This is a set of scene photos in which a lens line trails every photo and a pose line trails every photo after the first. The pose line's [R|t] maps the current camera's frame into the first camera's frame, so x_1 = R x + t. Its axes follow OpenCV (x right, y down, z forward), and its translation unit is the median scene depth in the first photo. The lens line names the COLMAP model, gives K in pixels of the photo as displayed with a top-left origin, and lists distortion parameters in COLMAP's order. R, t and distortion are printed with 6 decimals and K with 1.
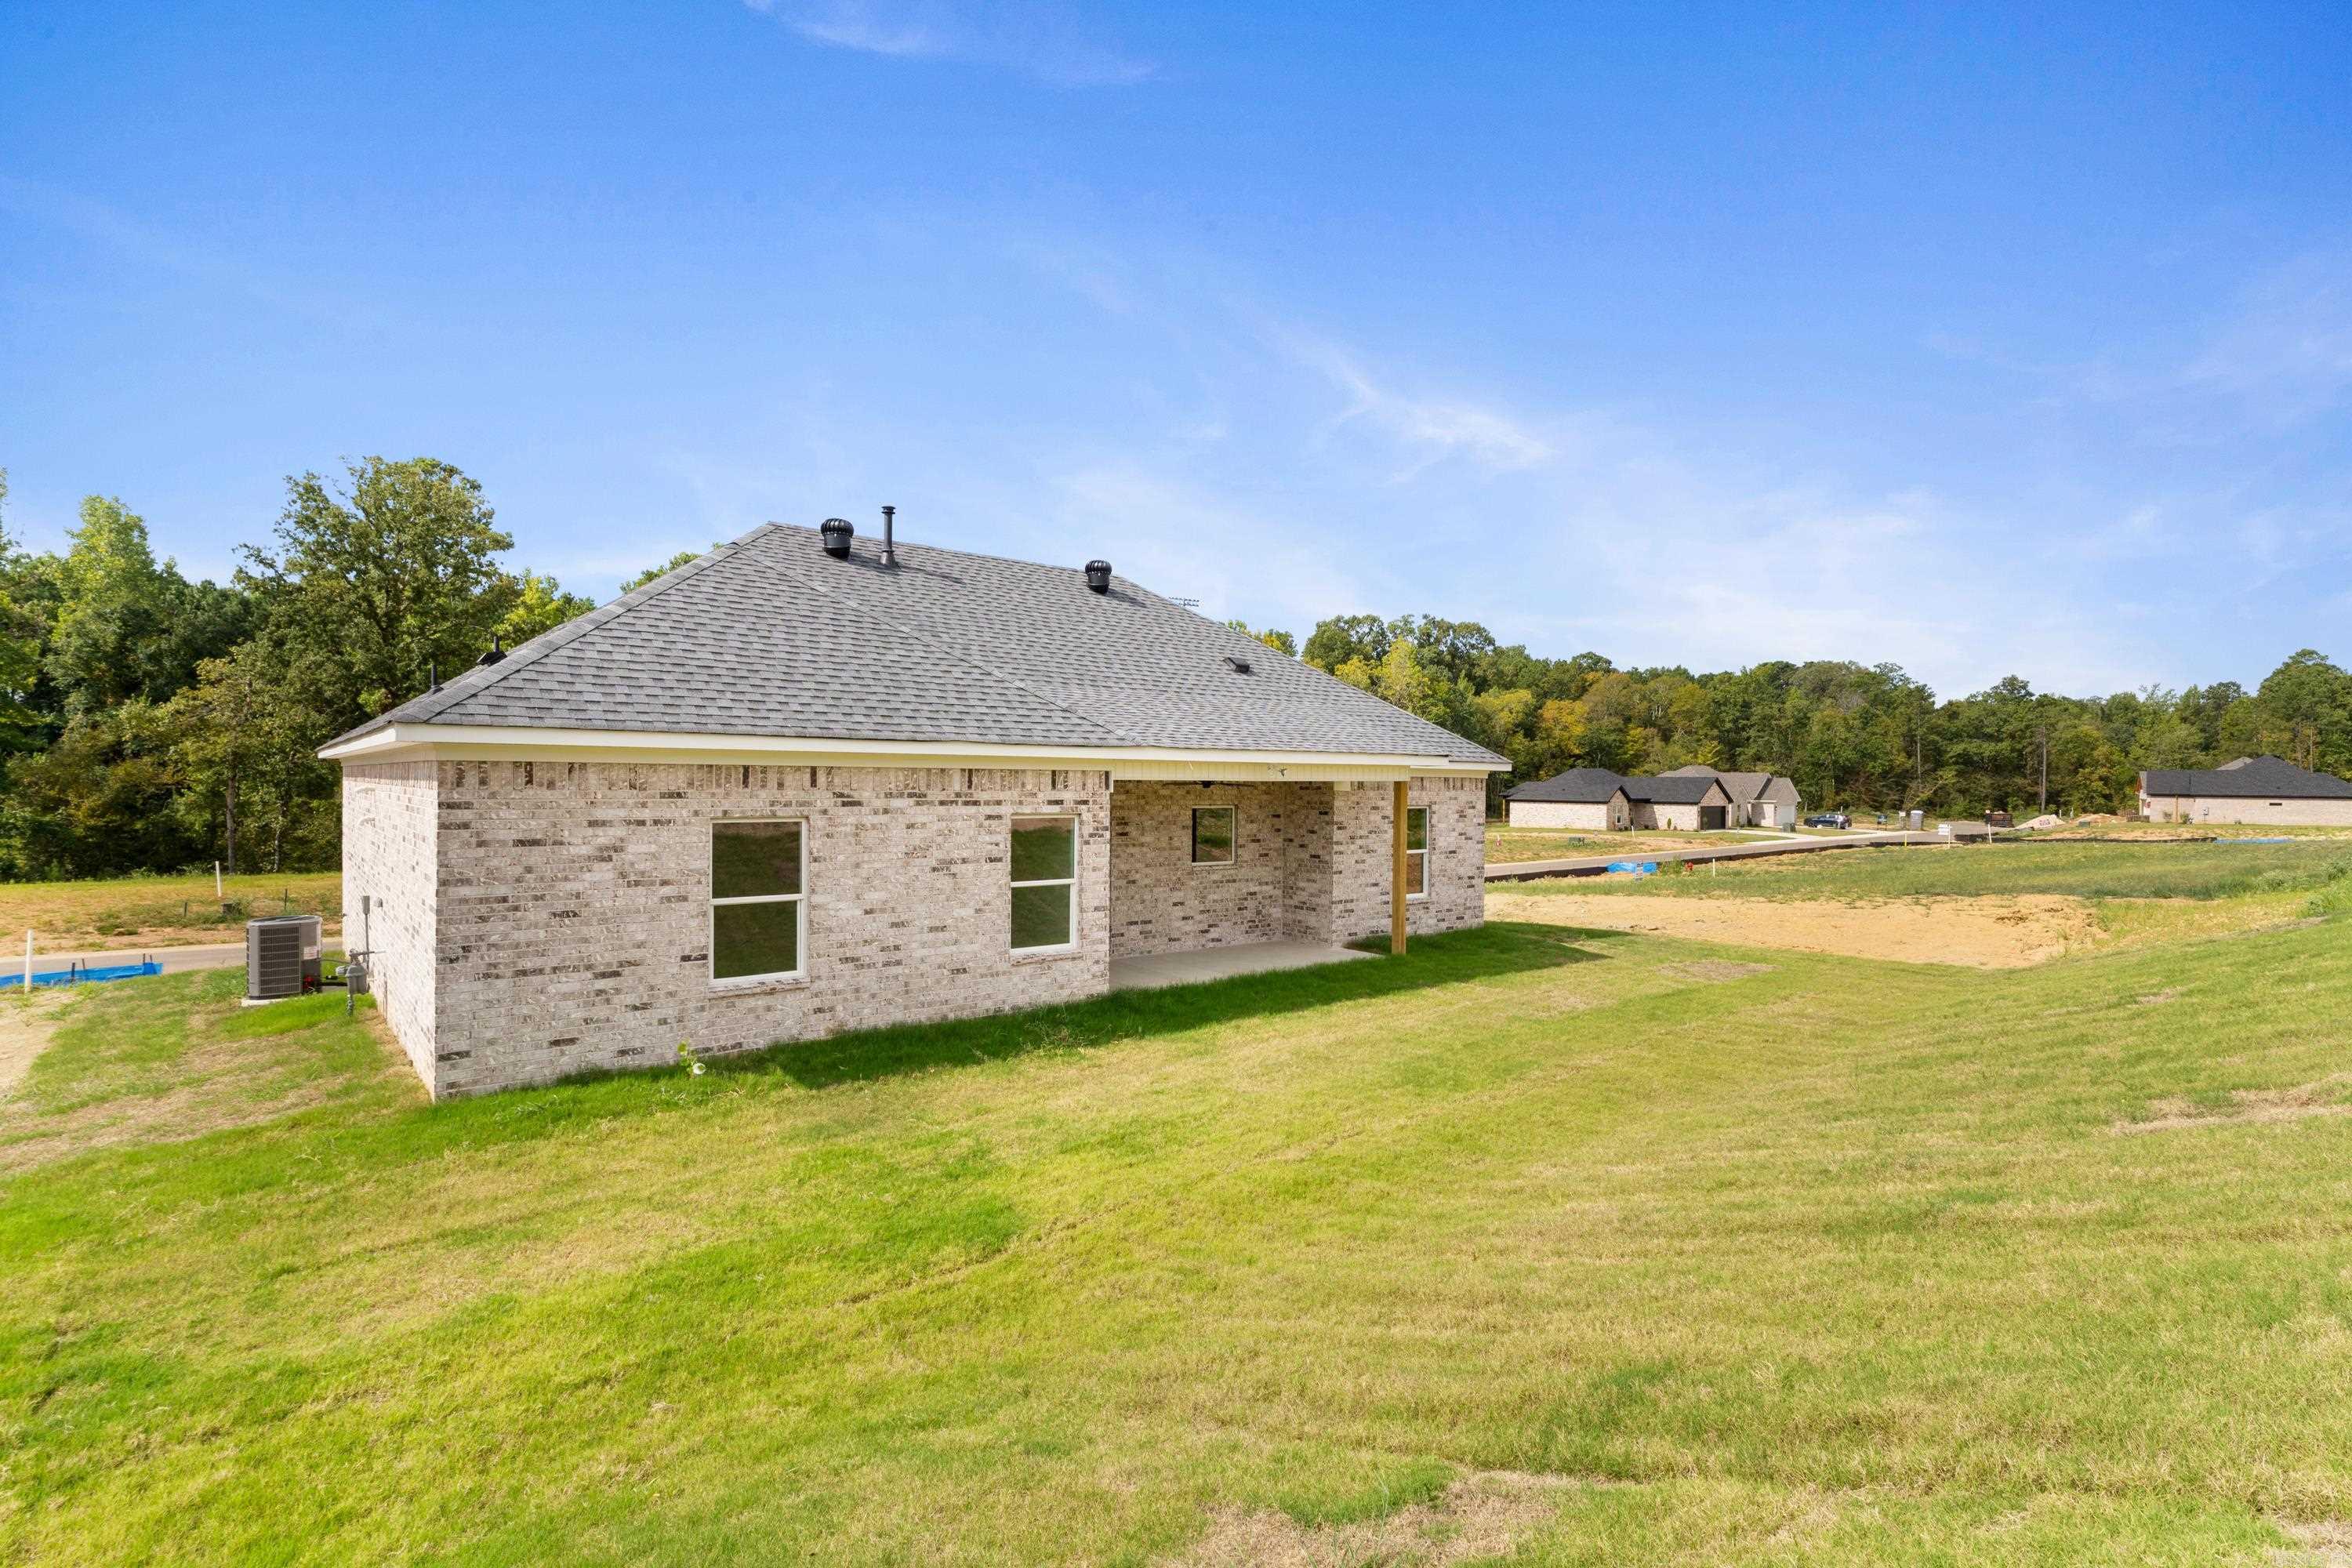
lens RADIAL K [[1137.7, 0, 1180.0], [0, 1137.7, 796.6], [0, 0, 1]] dist [-0.000297, -0.000053]
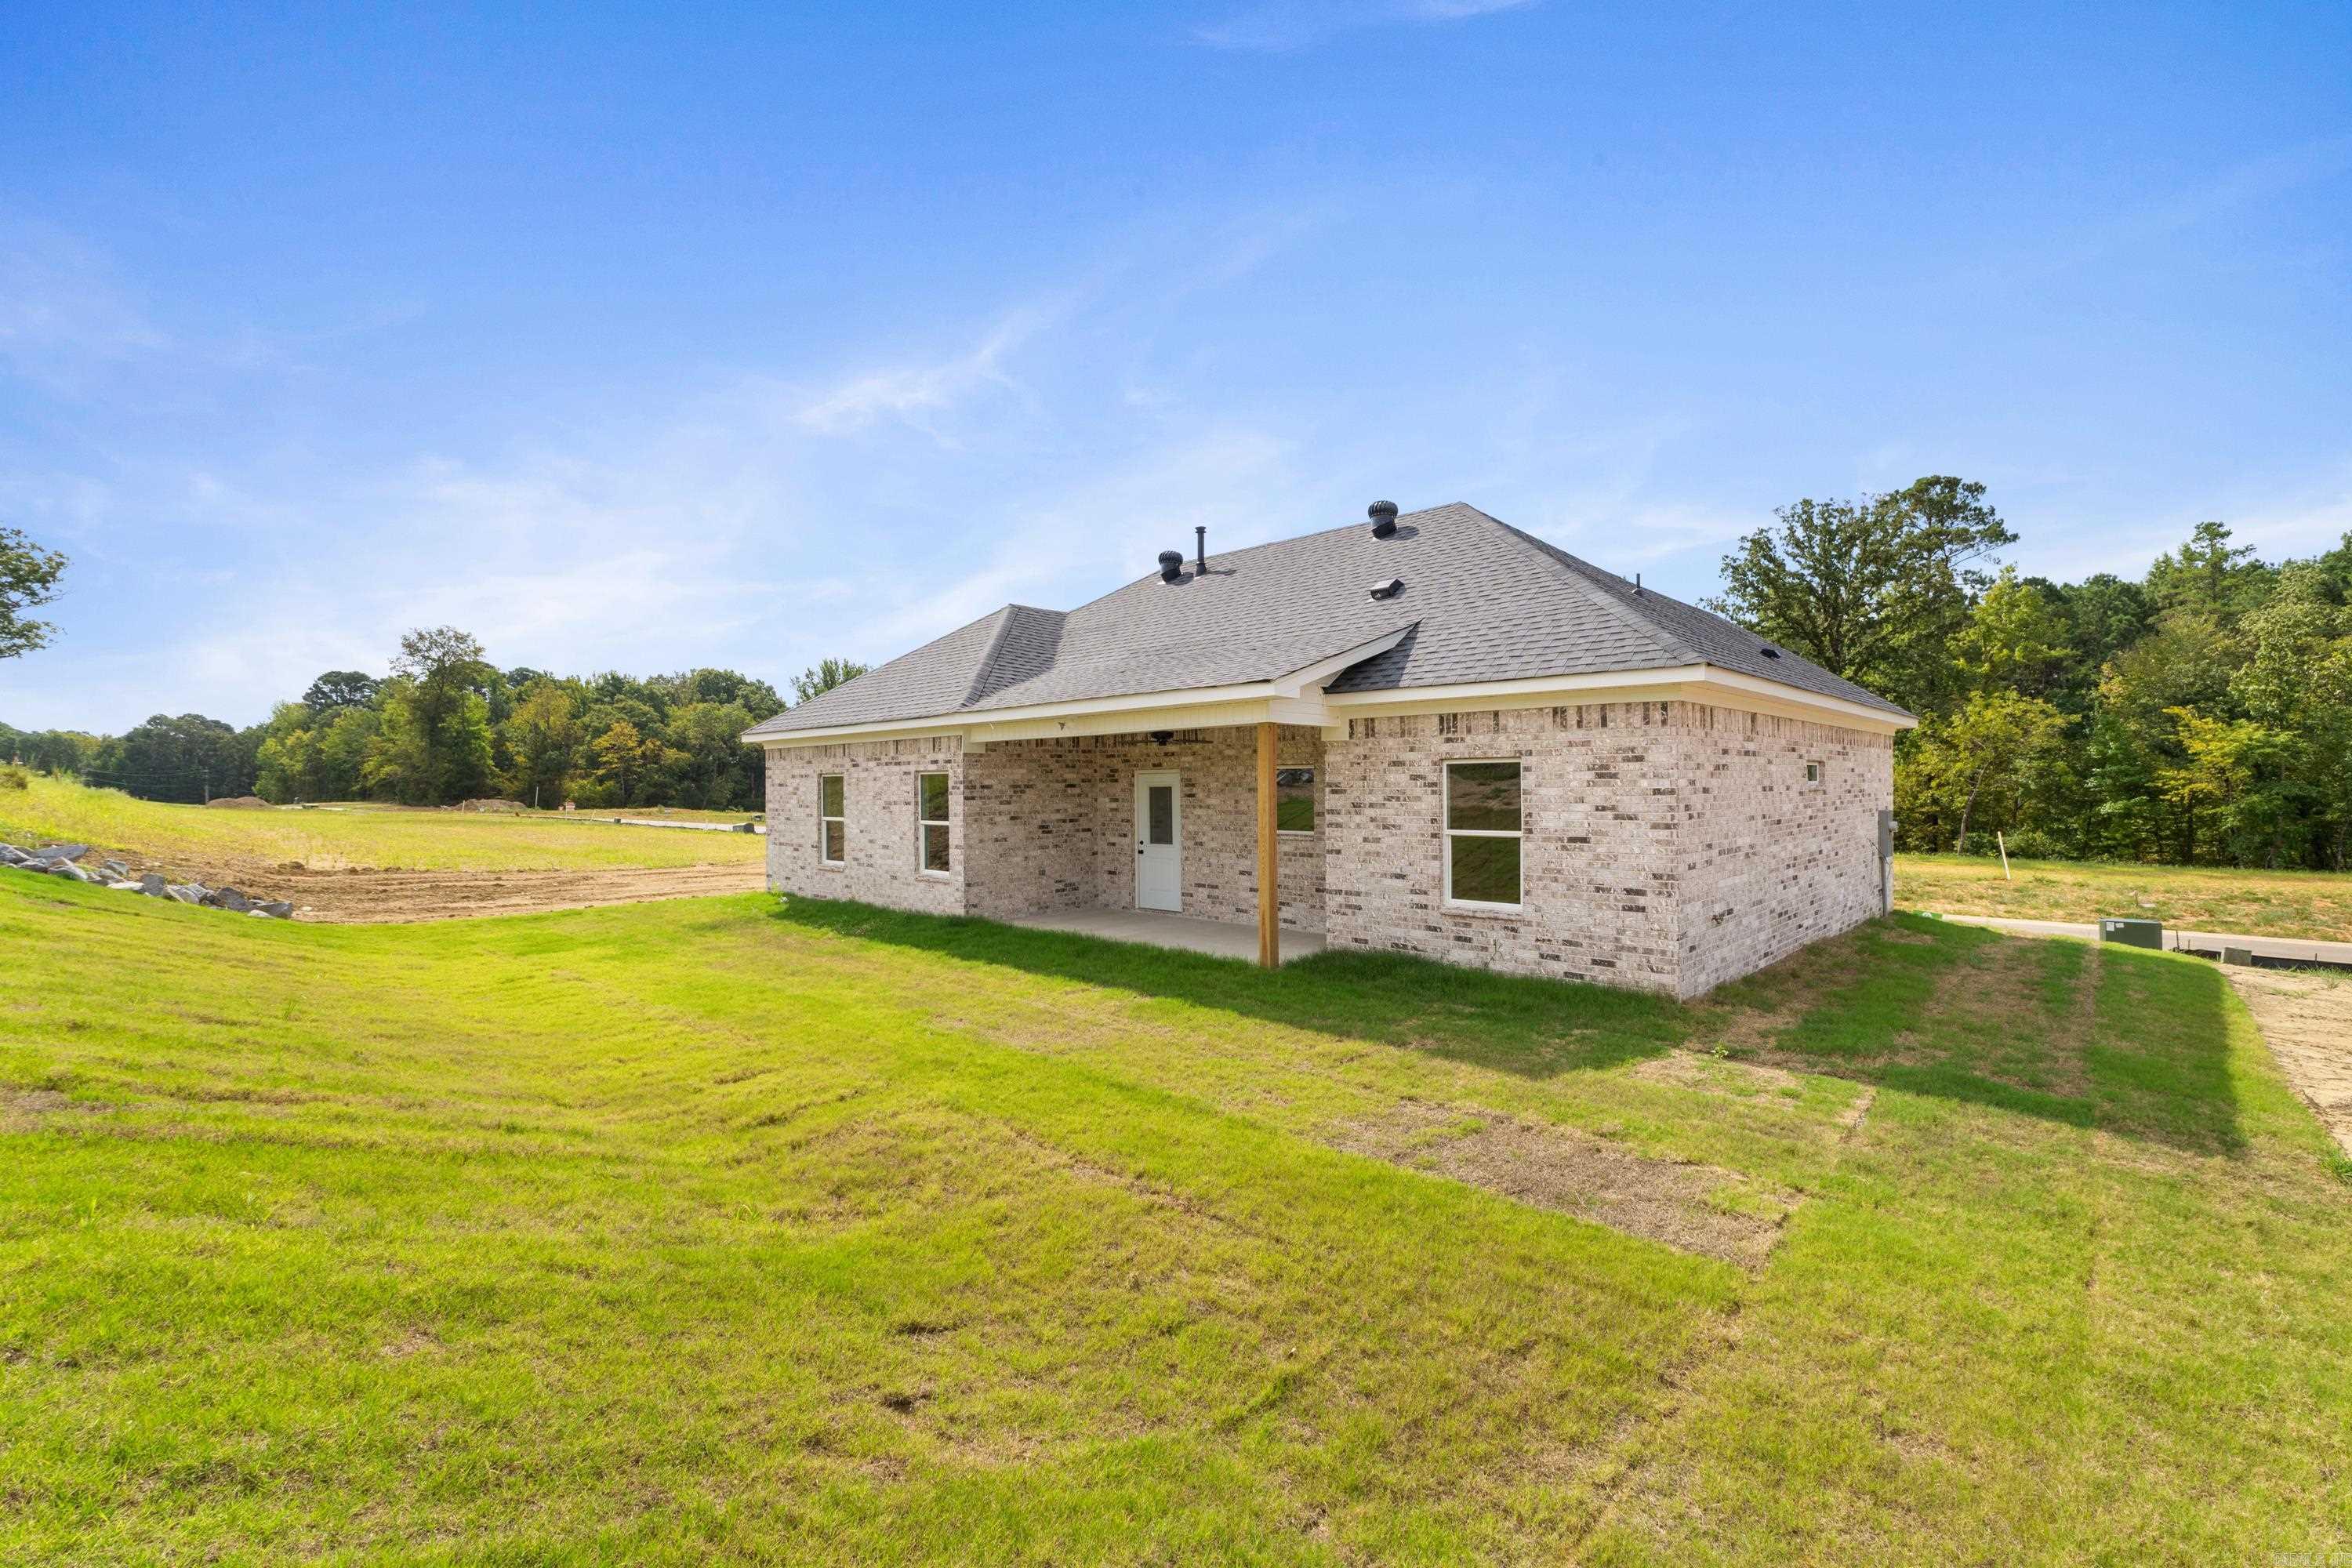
lens RADIAL K [[997.8, 0, 1185.1], [0, 997.8, 772.1], [0, 0, 1]] dist [0.004016, 0.000140]
pose [[0.120443, -0.022390, -0.992468, 0.808718], [-0.003887, 0.999727, -0.023025, 0.031746], [0.992713, 0.006631, 0.120323, 0.864582]]
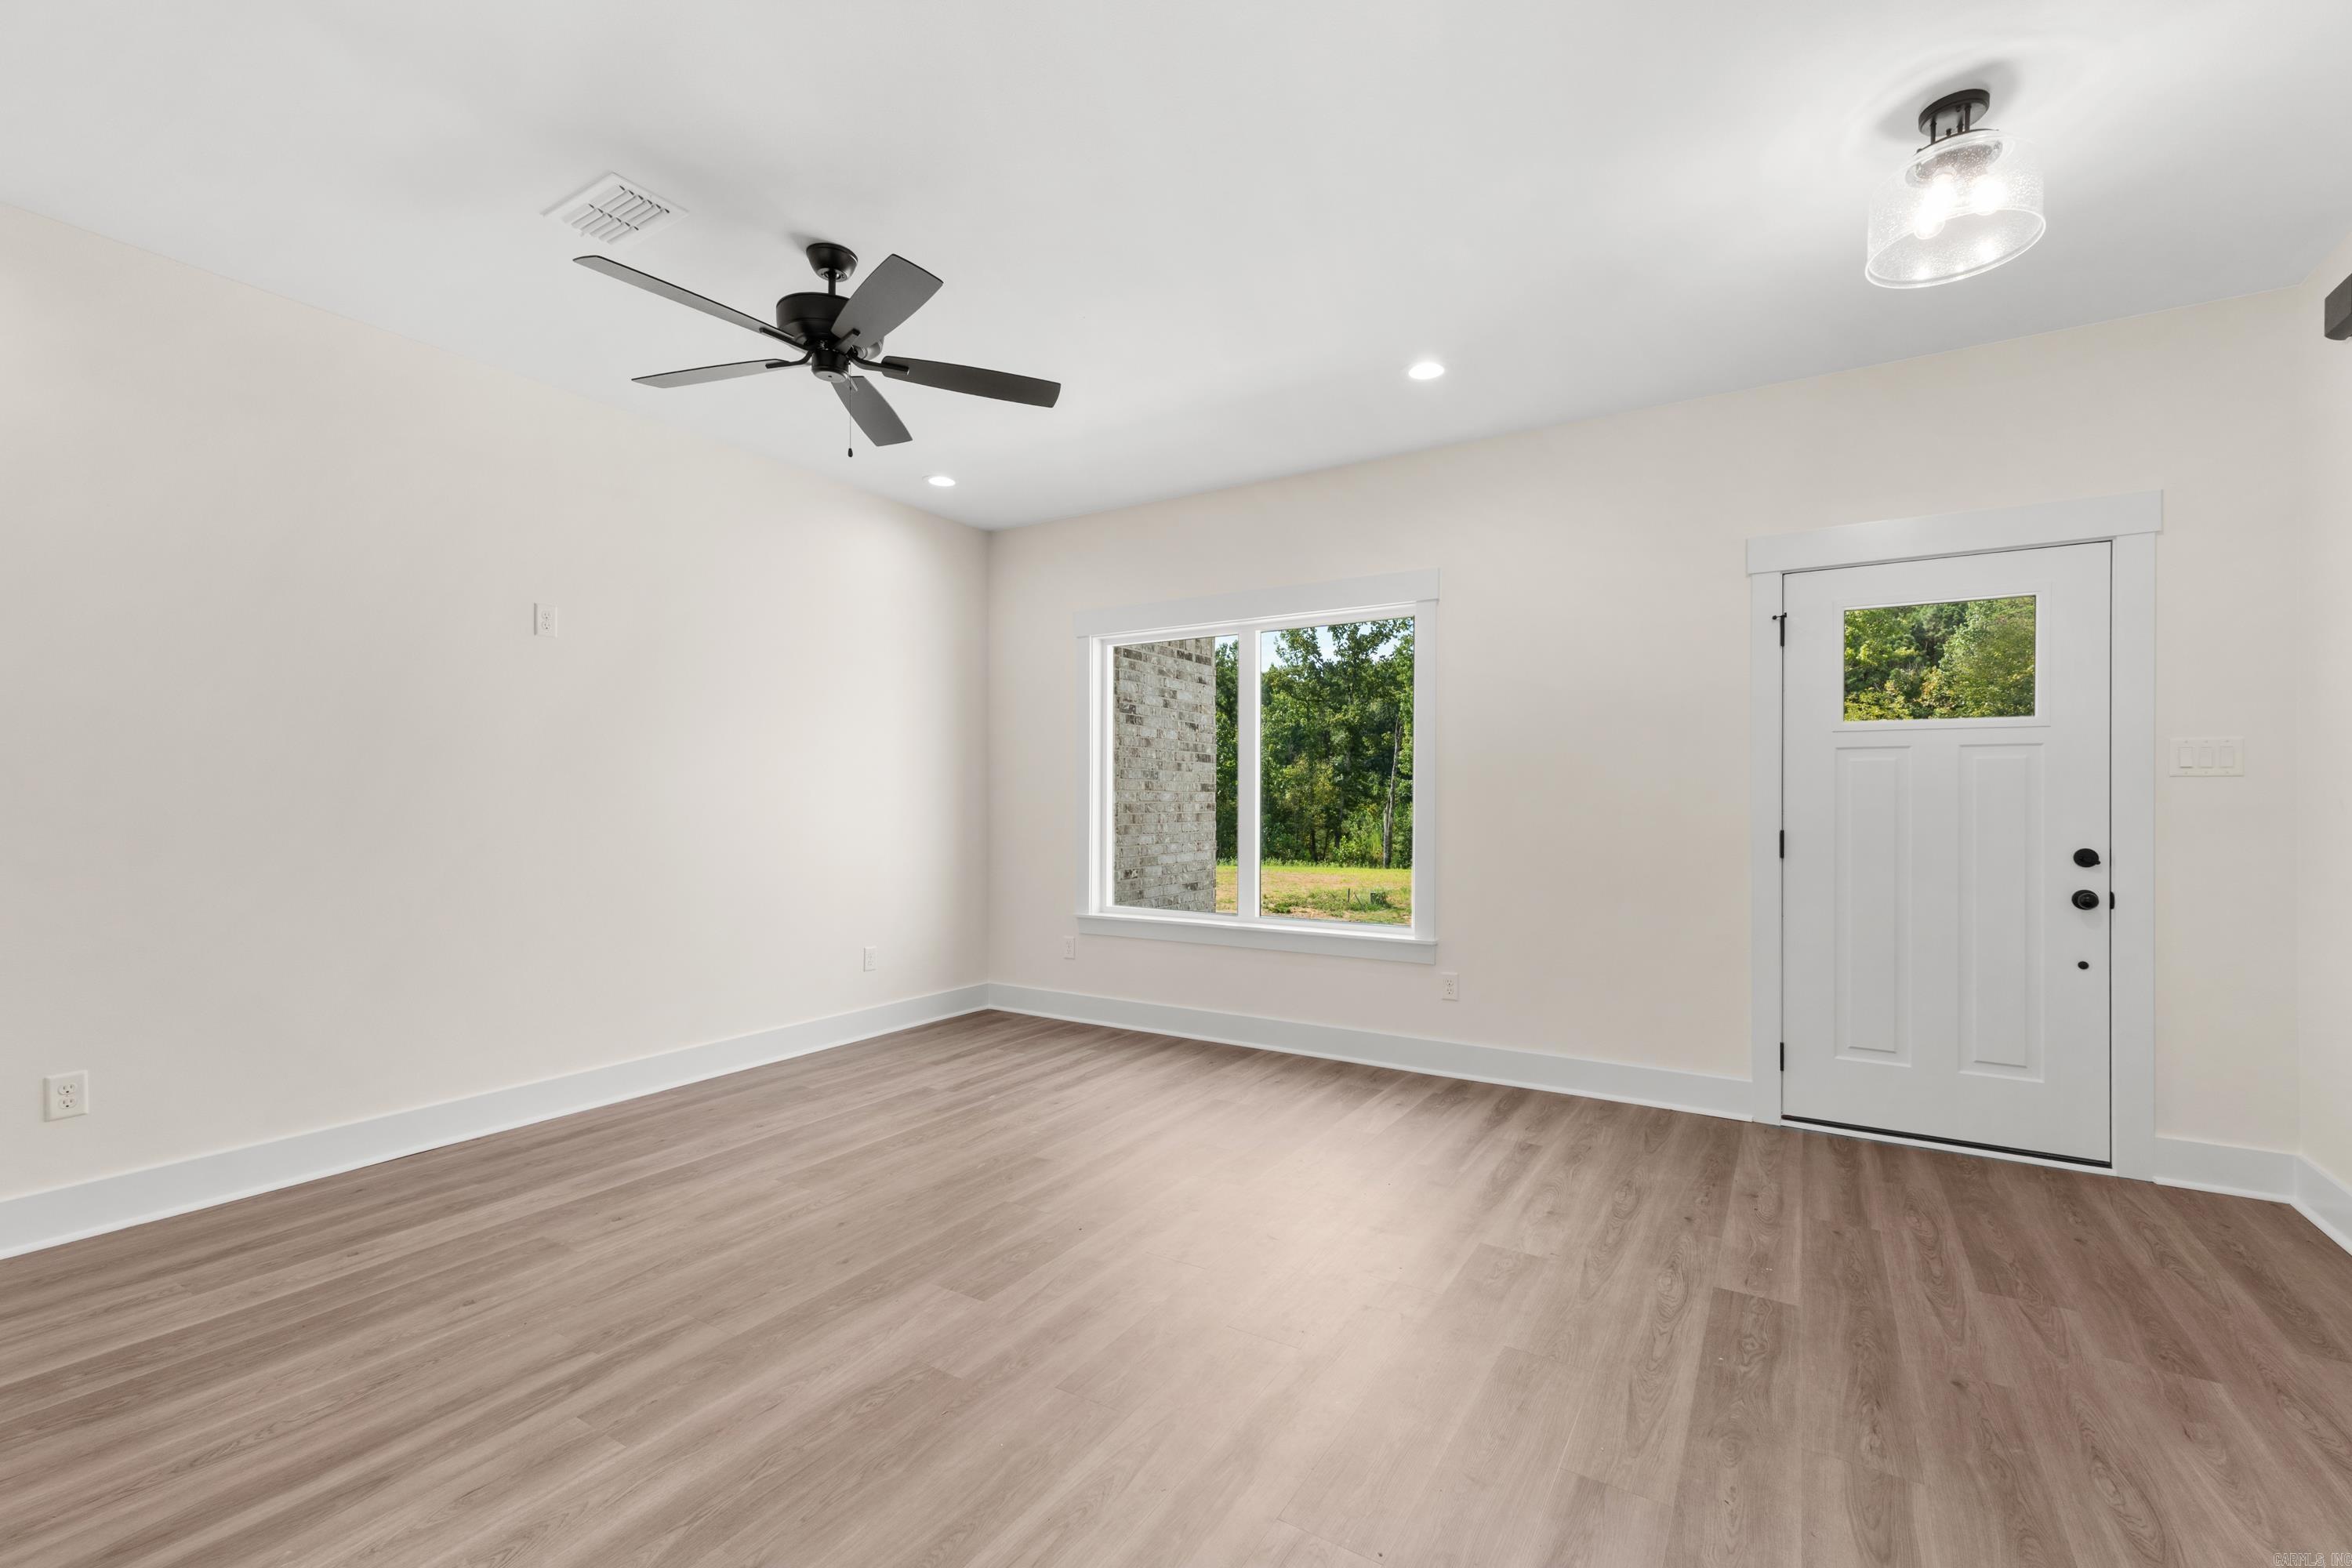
lens RADIAL K [[997.8, 0, 1188.2], [0, 997.8, 796.0], [0, 0, 1]] dist [0.004016, 0.000140]
pose [[0.325328, -0.021945, -0.945346, -0.091800], [-0.007339, 0.999642, -0.025731, 0.059980], [0.945573, 0.015309, 0.325051, 1.216359]]
